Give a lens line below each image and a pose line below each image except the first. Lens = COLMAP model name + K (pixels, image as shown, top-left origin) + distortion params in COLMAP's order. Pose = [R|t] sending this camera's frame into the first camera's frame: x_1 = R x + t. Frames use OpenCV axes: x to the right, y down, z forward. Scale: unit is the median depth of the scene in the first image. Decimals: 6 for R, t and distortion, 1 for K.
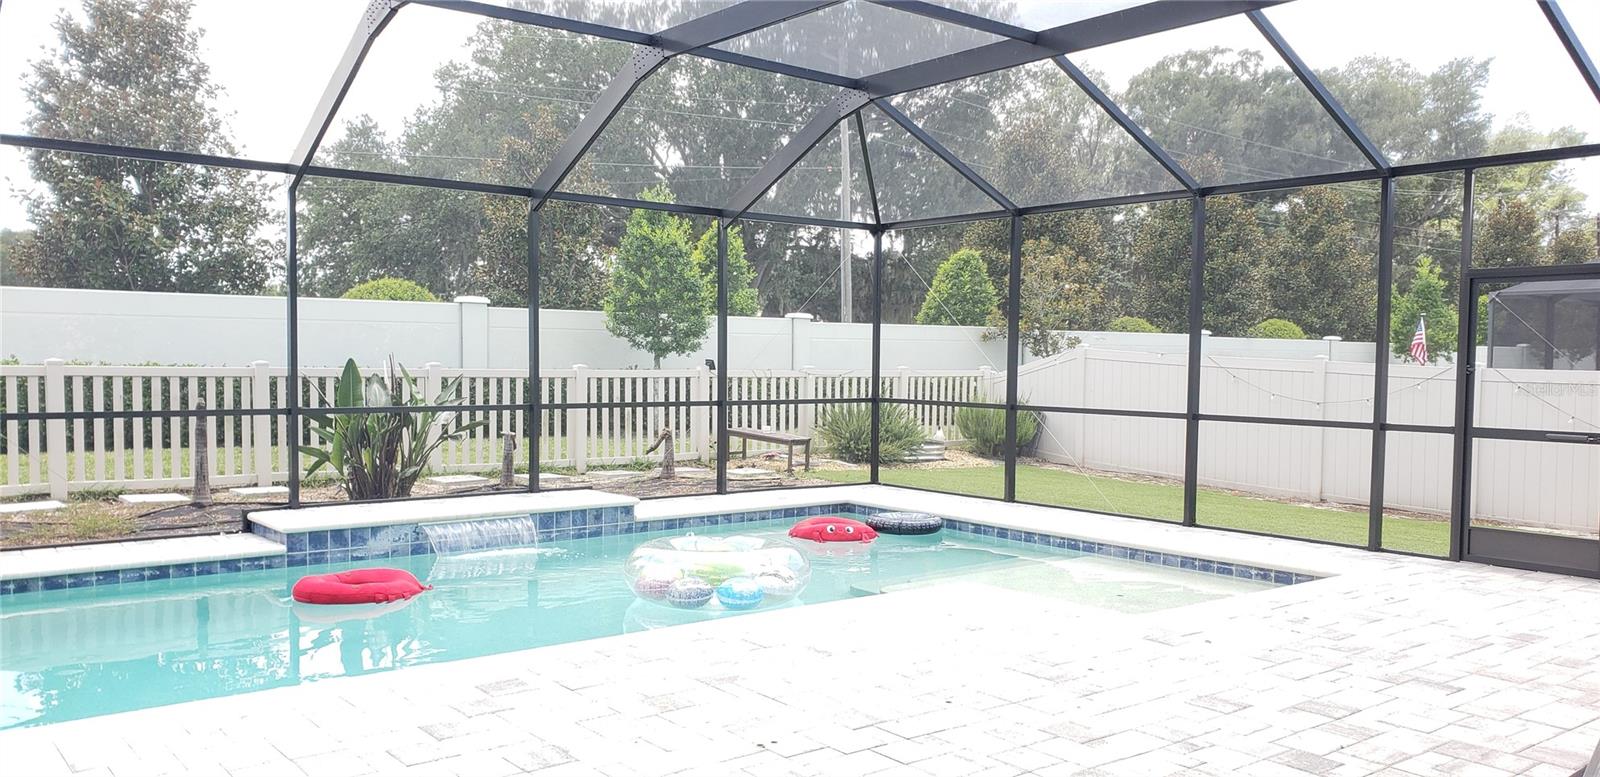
lens RADIAL K [[1232.7, 0, 792.5], [0, 1232.7, 371.0], [0, 0, 1]] dist [0.083197, -0.091211]
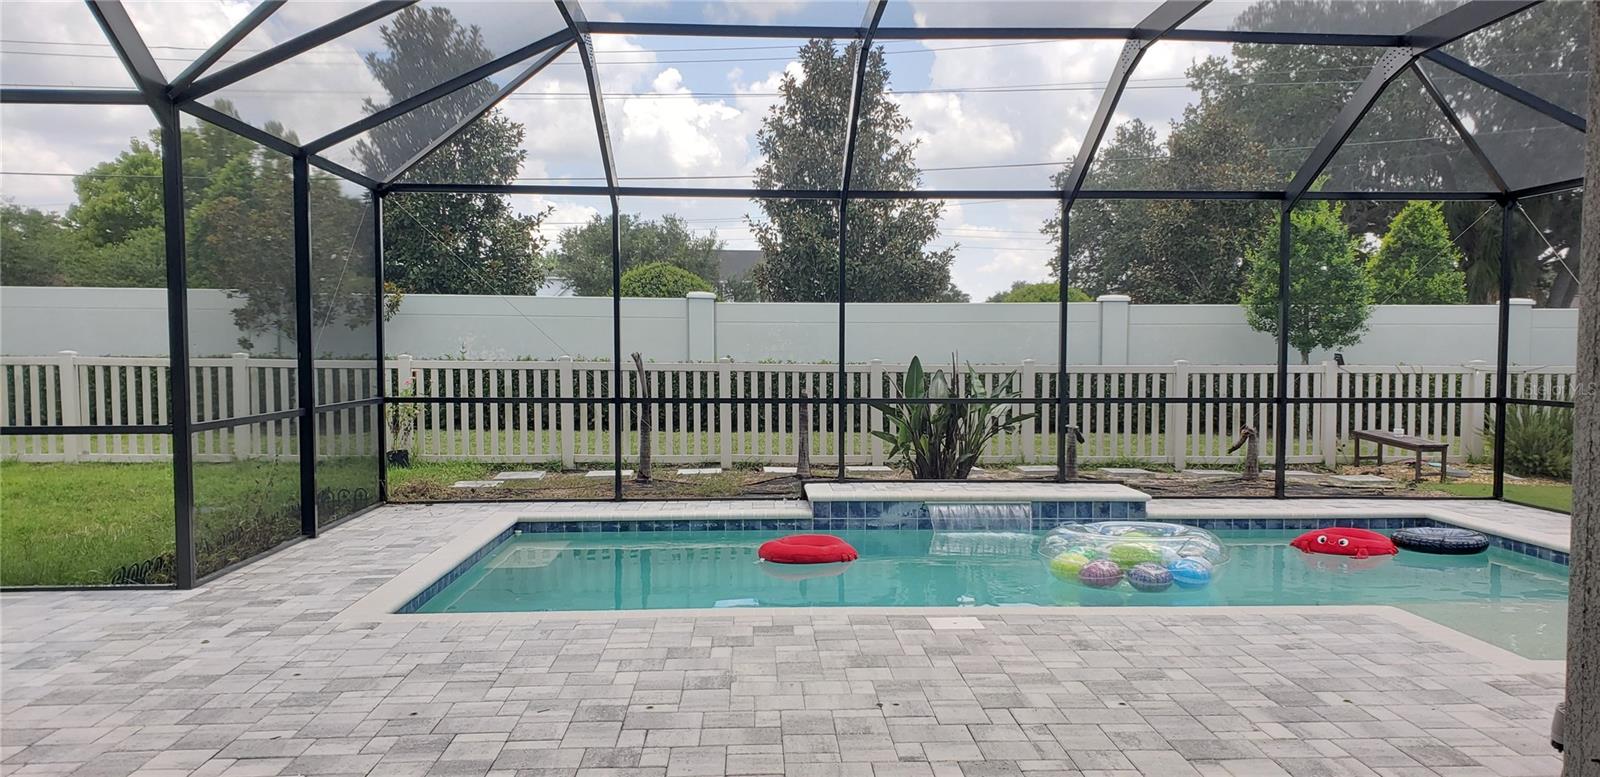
lens RADIAL K [[1232.7, 0, 813.1], [0, 1232.7, 394.1], [0, 0, 1]] dist [0.083197, -0.091211]
pose [[0.812328, 0.012050, -0.583076, 0.221538], [0.000755, 0.999764, 0.021713, -0.000009], [0.583200, -0.018078, 0.812127, 0.026613]]
